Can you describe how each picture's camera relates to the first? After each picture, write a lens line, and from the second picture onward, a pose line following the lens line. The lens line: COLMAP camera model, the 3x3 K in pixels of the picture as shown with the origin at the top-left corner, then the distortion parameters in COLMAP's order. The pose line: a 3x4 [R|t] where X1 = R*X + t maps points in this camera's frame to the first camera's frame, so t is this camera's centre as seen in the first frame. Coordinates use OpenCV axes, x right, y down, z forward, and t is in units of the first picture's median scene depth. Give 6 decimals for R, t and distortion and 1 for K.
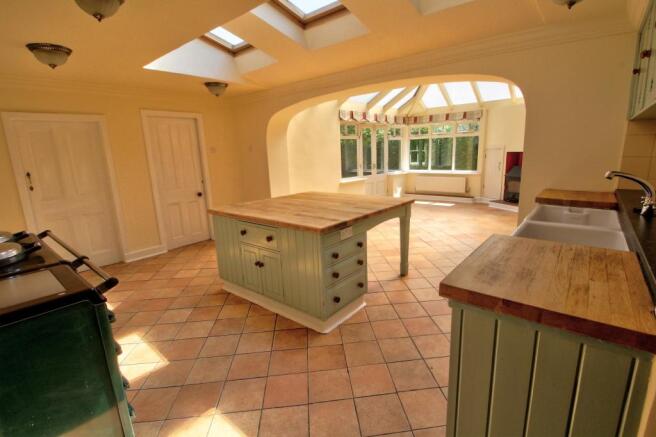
lens RADIAL K [[310.2, 0, 338.9], [0, 310.2, 220.0], [0, 0, 1]] dist [0.003189, -0.015604]
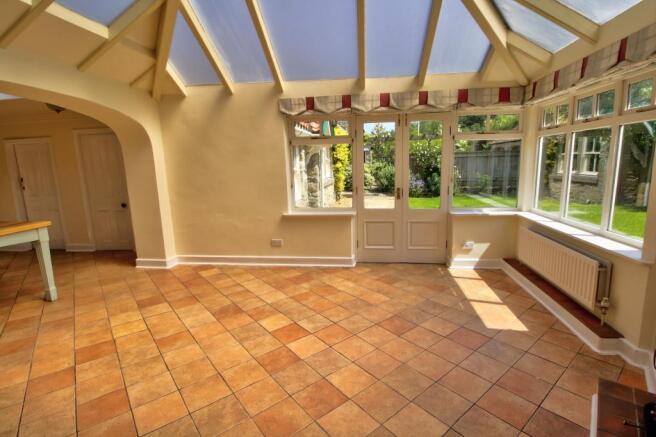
lens RADIAL K [[310.2, 0, 338.9], [0, 310.2, 220.0], [0, 0, 1]] dist [0.003189, -0.015604]
pose [[0.556613, 0.175778, -0.811963, 0.555365], [-0.173011, 0.980457, 0.093653, -0.177370], [0.812557, 0.088350, 0.576147, 0.685364]]
